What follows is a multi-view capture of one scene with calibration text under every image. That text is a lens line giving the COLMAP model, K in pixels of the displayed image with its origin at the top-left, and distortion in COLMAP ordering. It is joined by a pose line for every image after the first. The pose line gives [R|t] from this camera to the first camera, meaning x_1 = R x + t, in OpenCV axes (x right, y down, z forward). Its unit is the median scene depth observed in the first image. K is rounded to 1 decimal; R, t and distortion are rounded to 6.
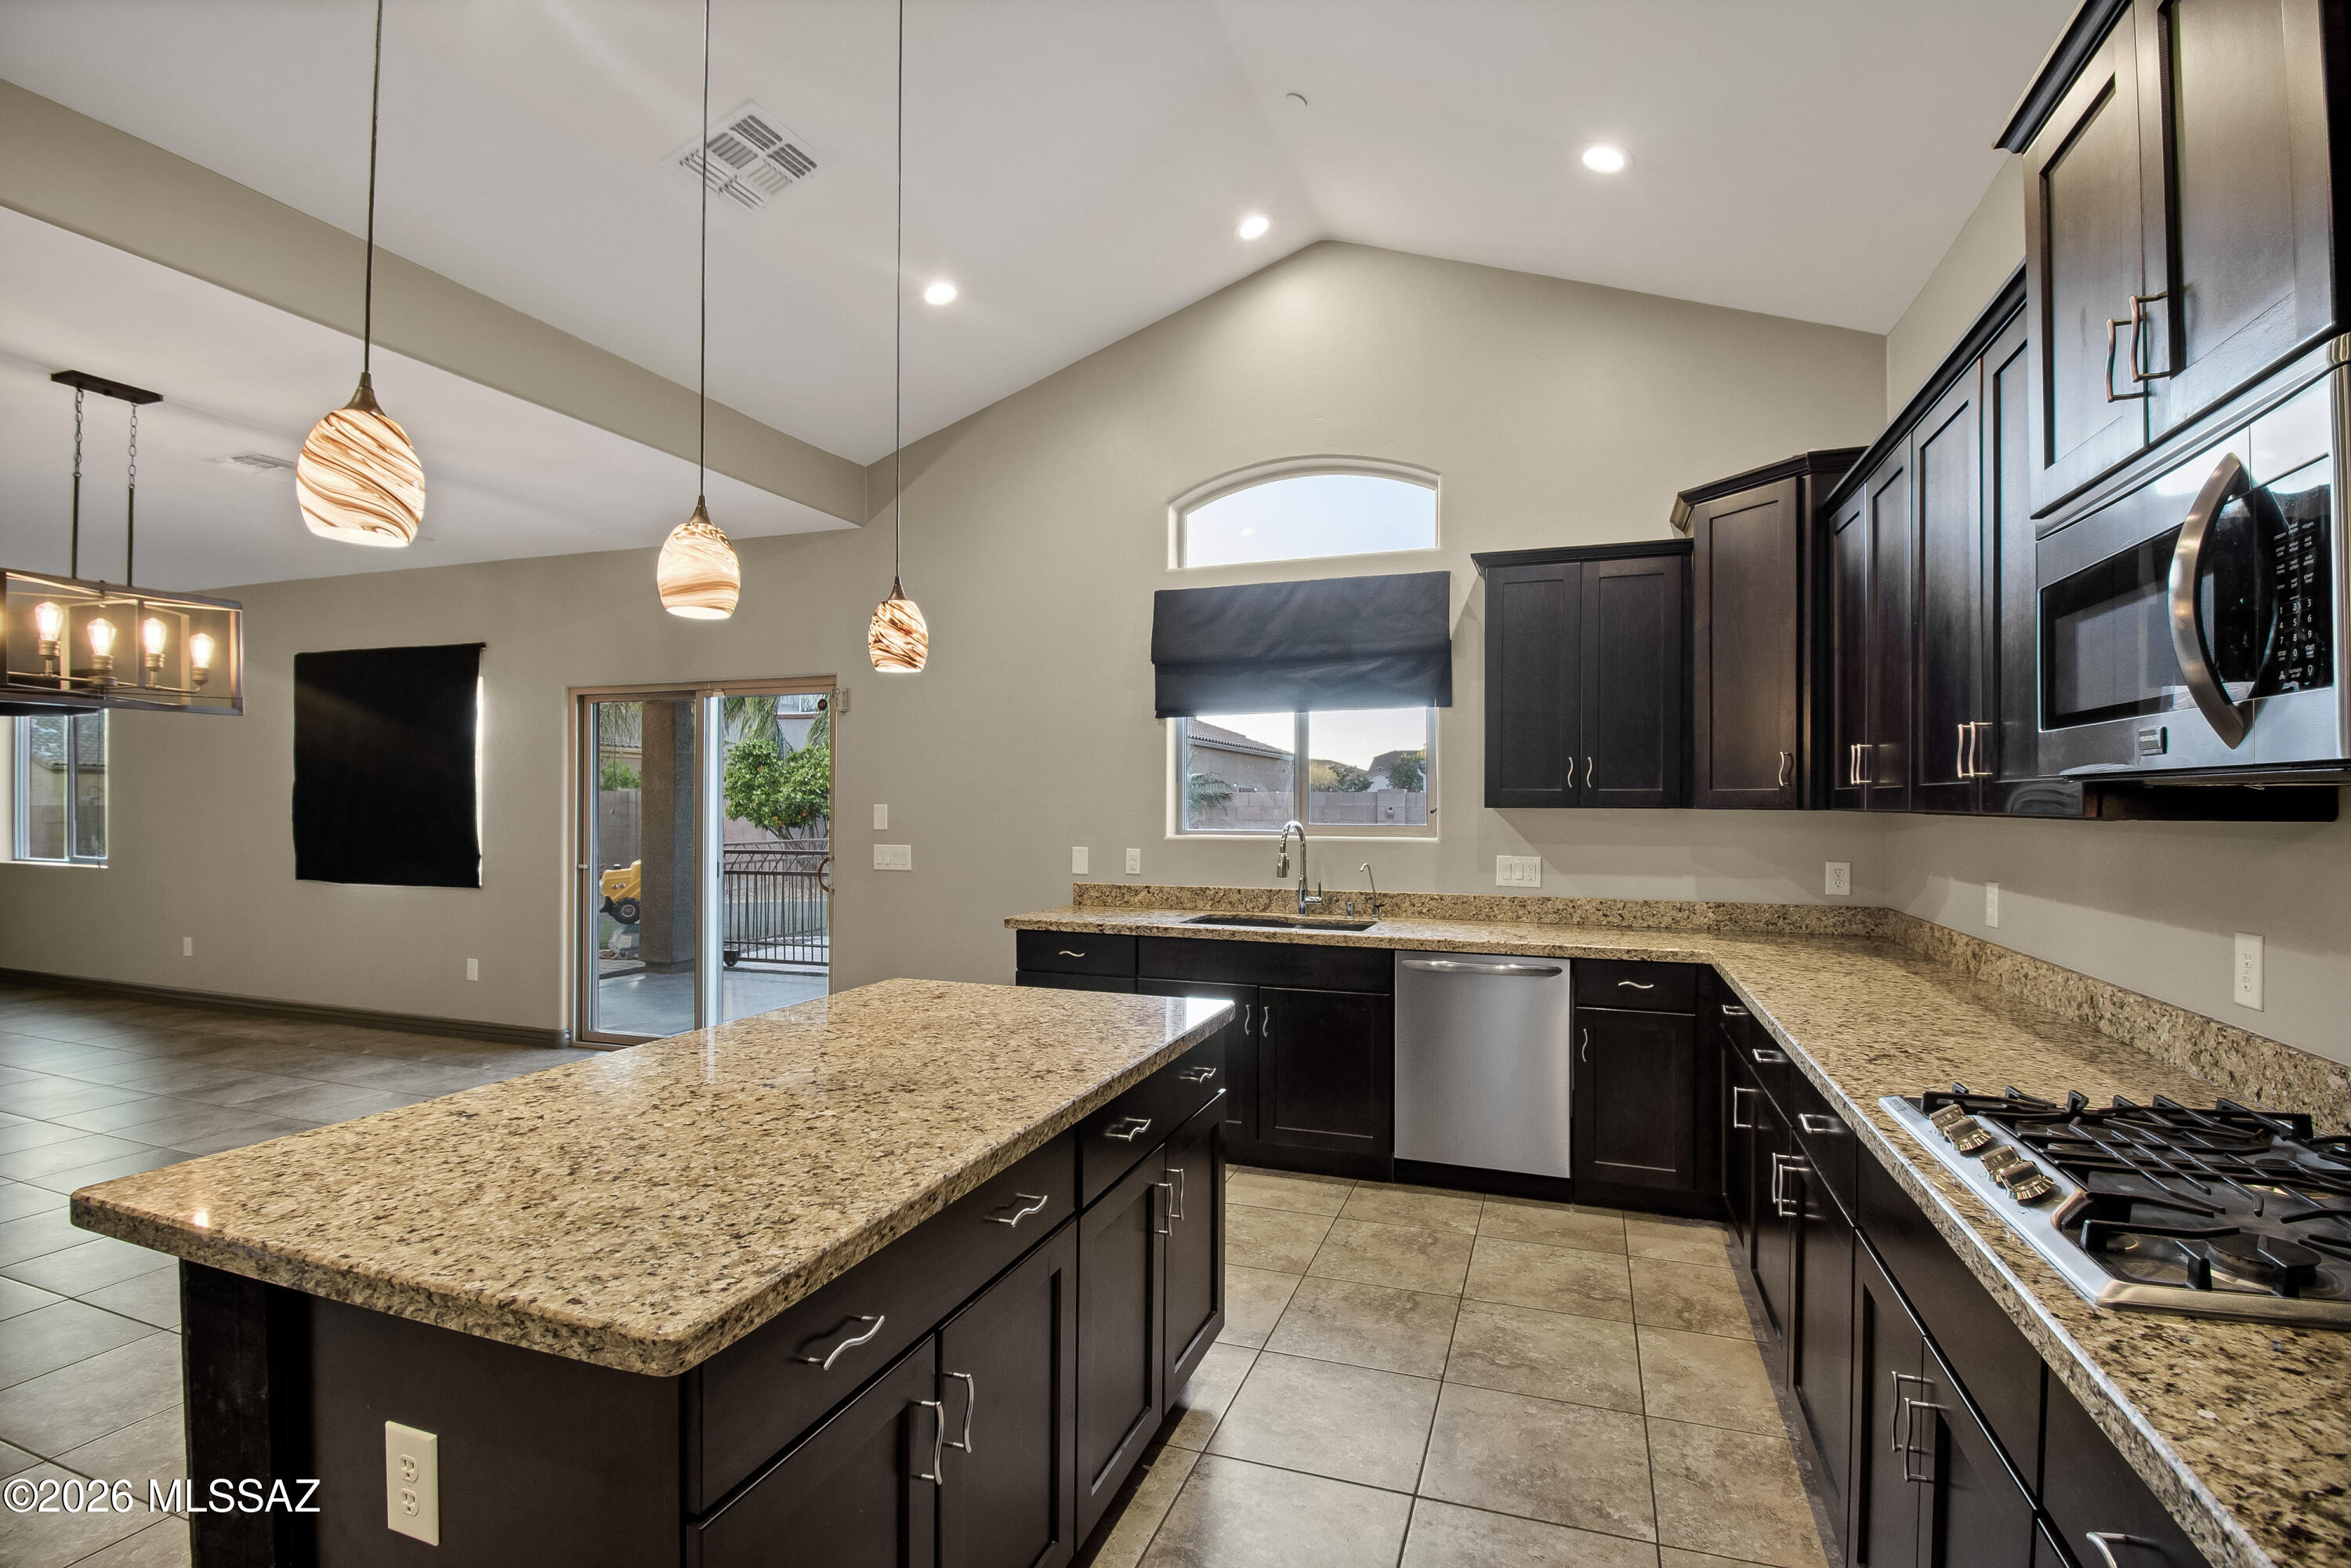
lens RADIAL K [[1095.1, 0, 1175.5], [0, 1095.1, 784.0], [0, 0, 1]] dist [0.032333, -0.000030]
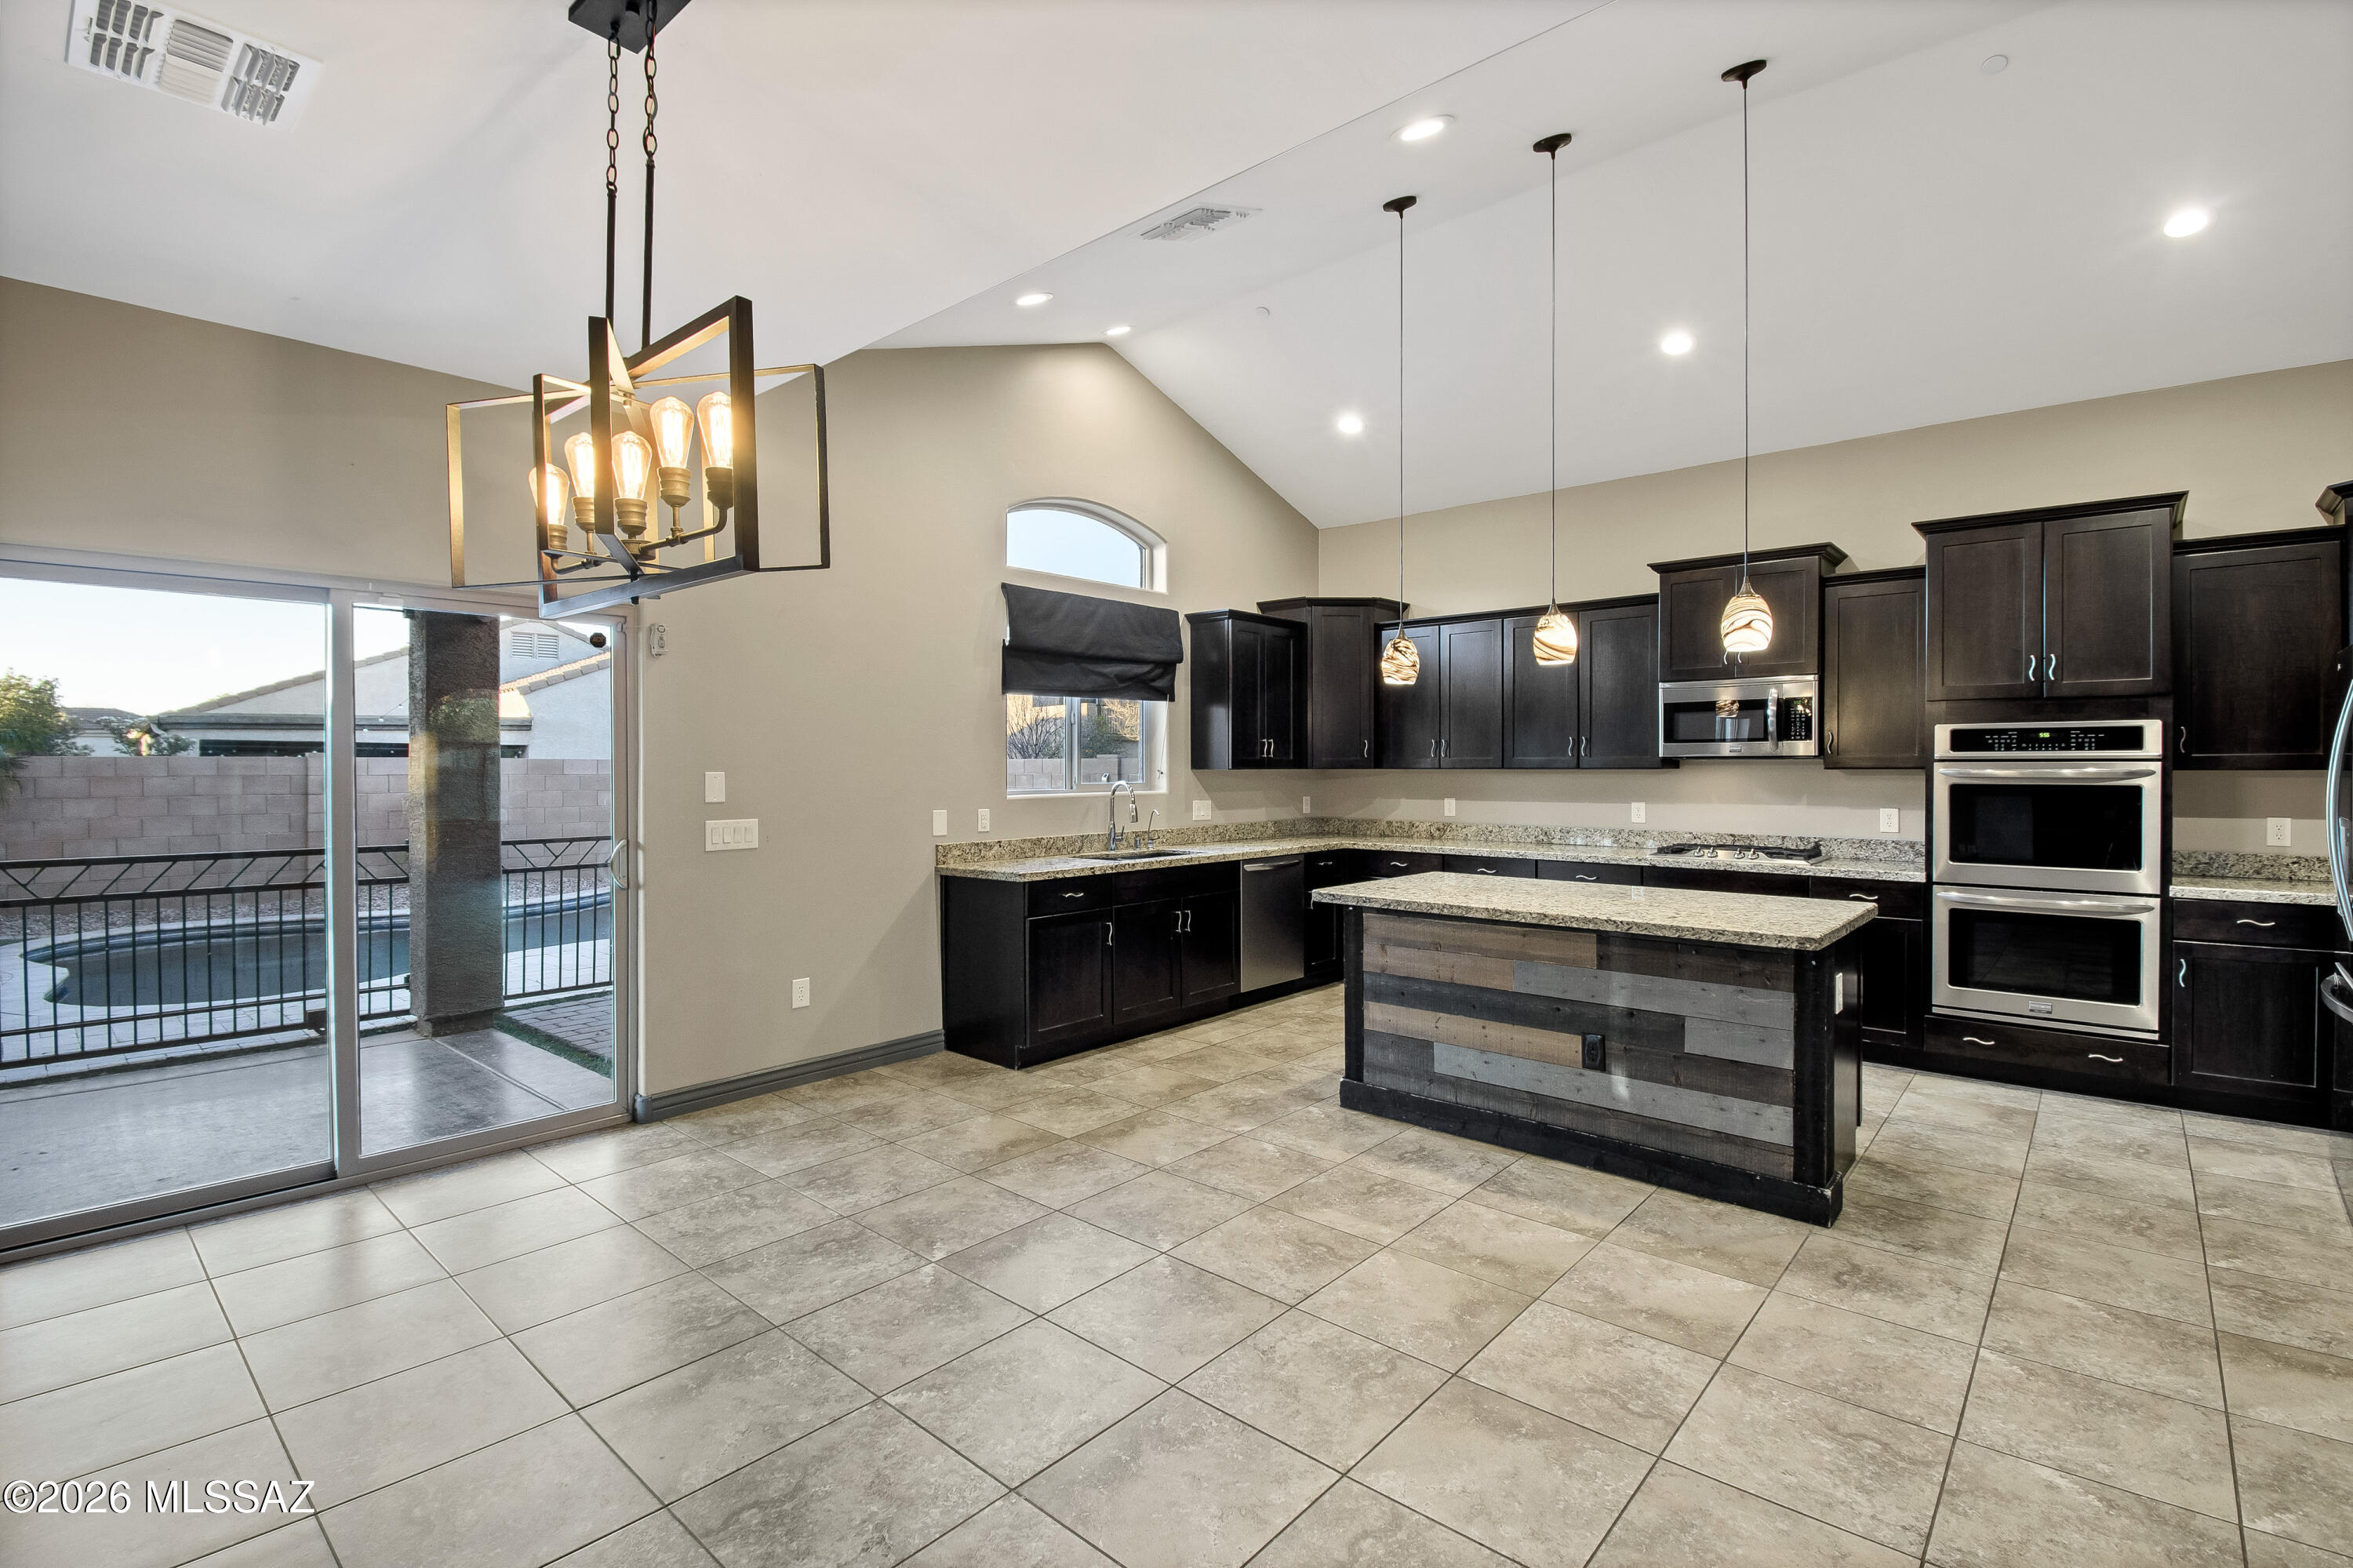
lens RADIAL K [[1068.6, 0, 1210.1], [0, 1068.6, 775.2], [0, 0, 1]] dist [0.020974, -0.026888]
pose [[0.347796, -0.010535, 0.937511, -1.966649], [-0.010993, 0.999822, 0.015313, 0.009639], [-0.937506, -0.015632, 0.347619, 0.804839]]
